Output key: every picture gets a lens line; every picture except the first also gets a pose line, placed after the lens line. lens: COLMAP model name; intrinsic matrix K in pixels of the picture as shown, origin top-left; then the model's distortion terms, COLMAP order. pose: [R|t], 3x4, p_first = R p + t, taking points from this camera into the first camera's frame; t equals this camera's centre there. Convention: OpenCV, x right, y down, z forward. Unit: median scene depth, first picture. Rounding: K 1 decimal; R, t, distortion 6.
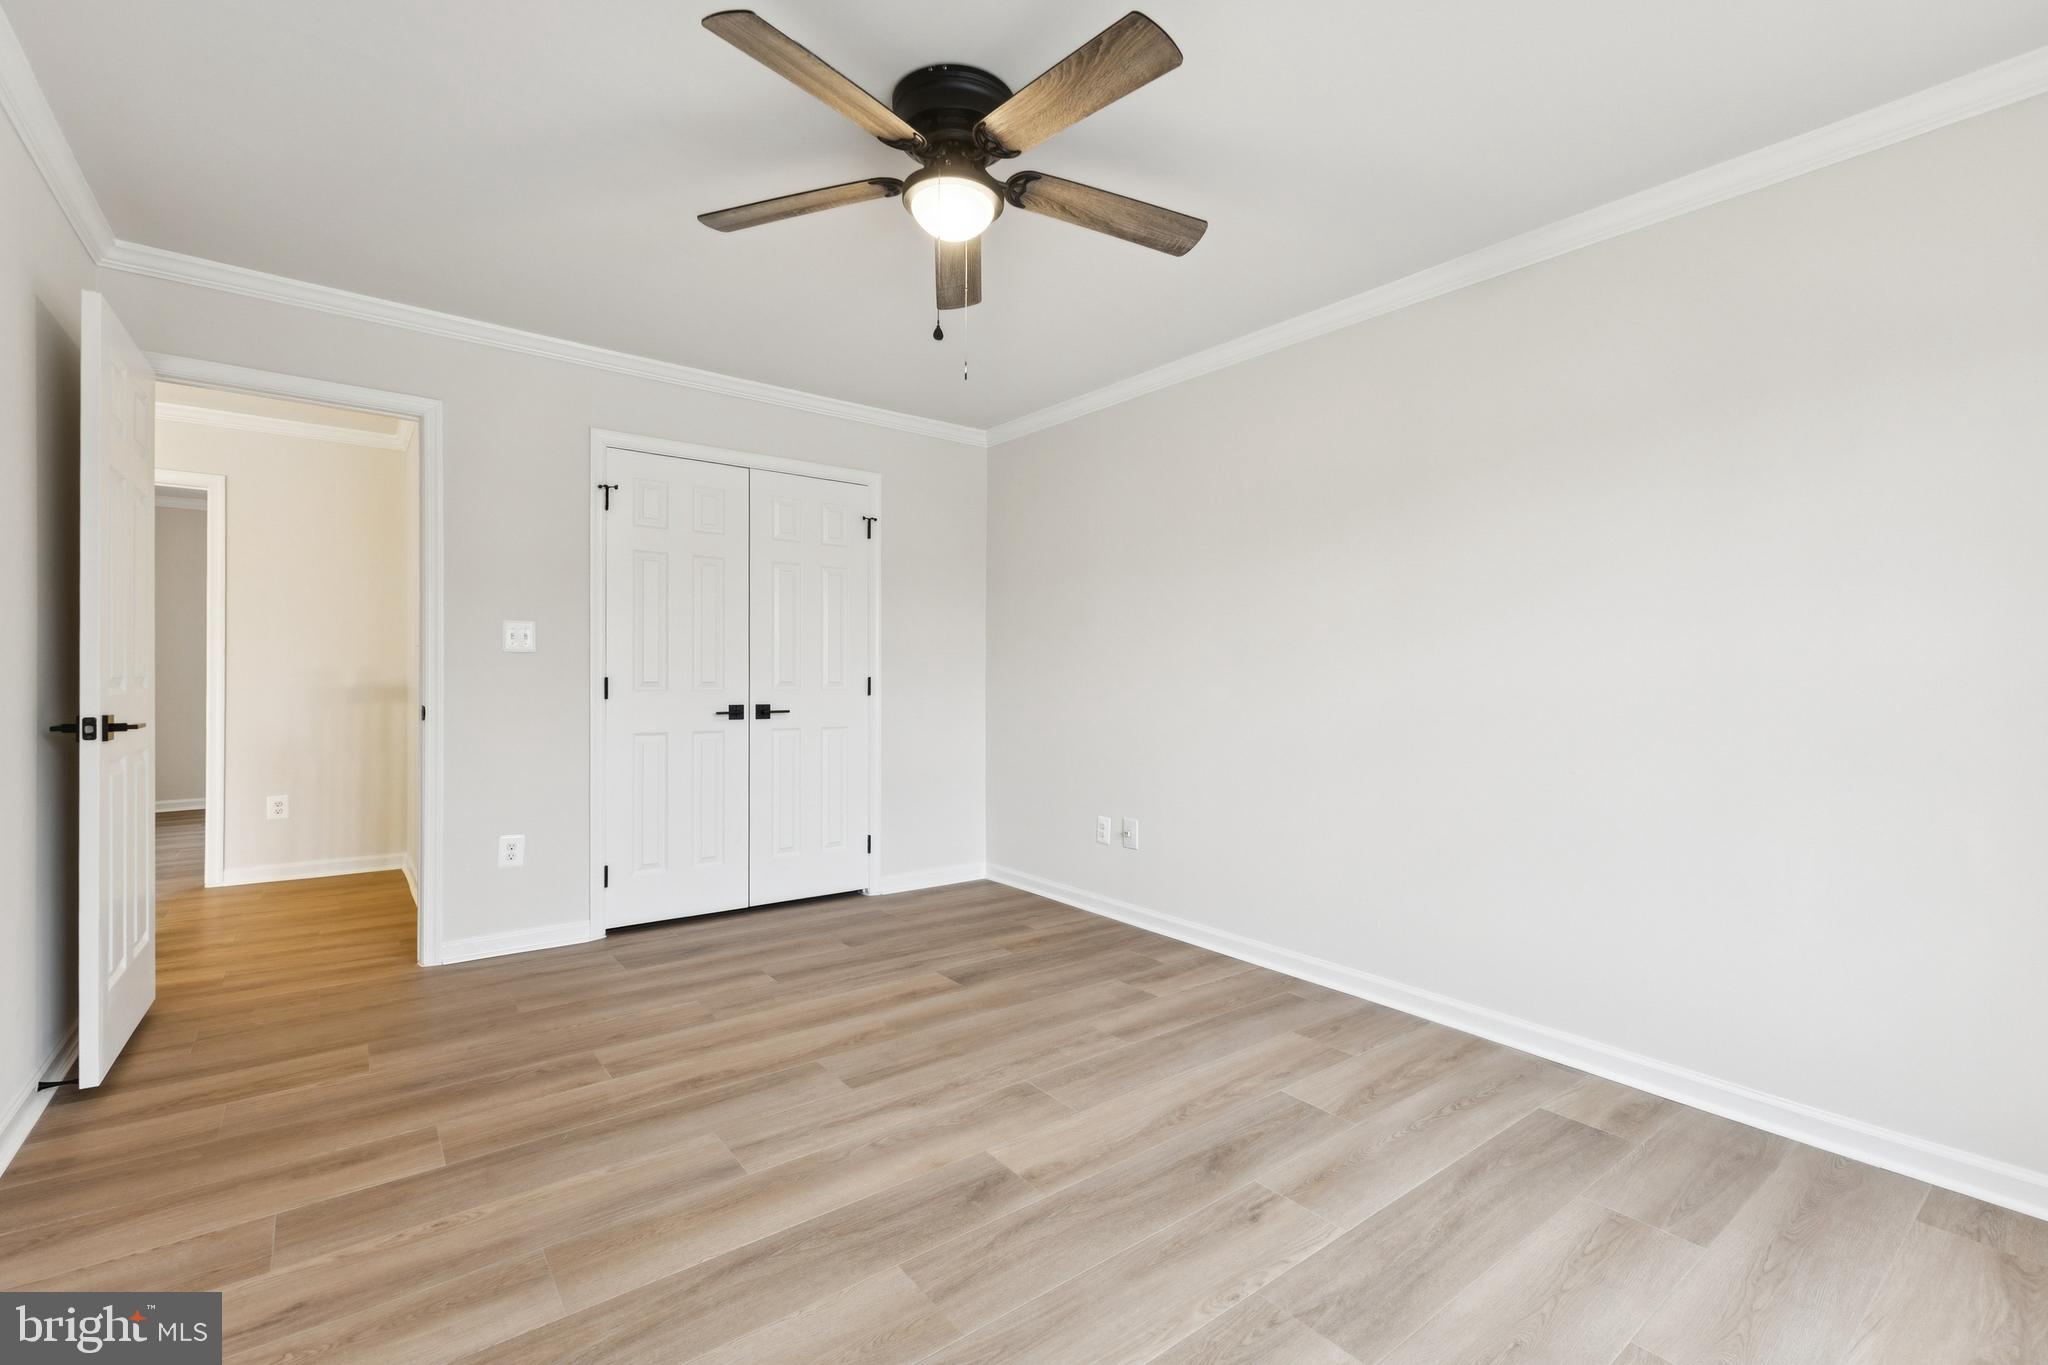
lens RADIAL K [[892.3, 0, 1026.1], [0, 892.3, 678.2], [0, 0, 1]] dist [0.013555, 0.000128]
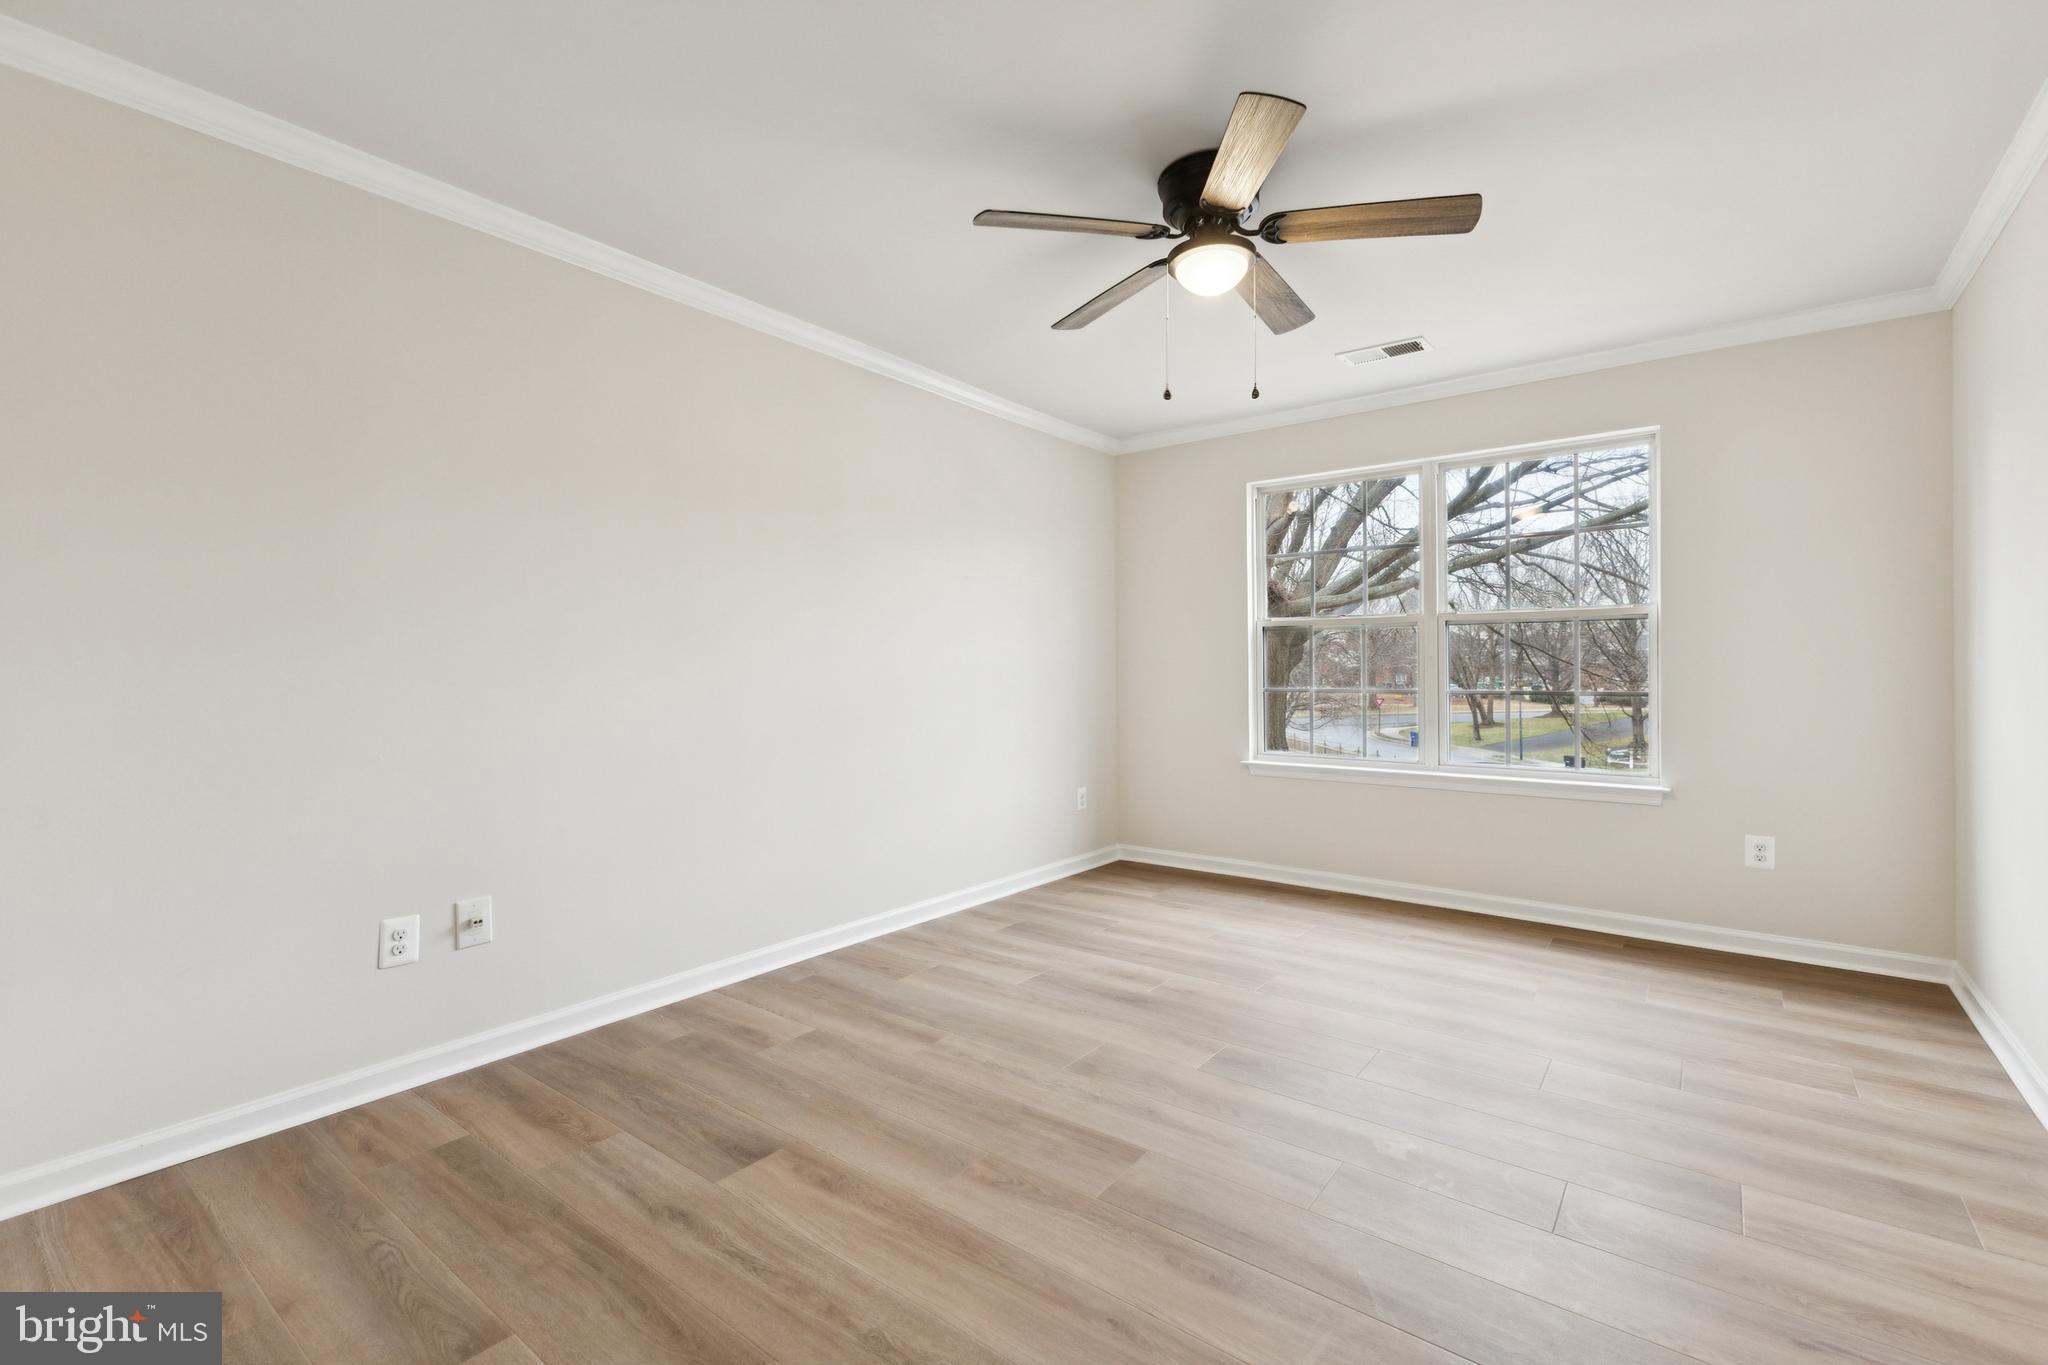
lens RADIAL K [[892.3, 0, 1026.1], [0, 892.3, 678.2], [0, 0, 1]] dist [0.013555, 0.000128]
pose [[-0.255502, -0.018753, 0.966627, -0.804806], [-0.002219, 0.999821, 0.018810, -0.013813], [-0.966806, 0.002661, -0.255498, 1.077747]]
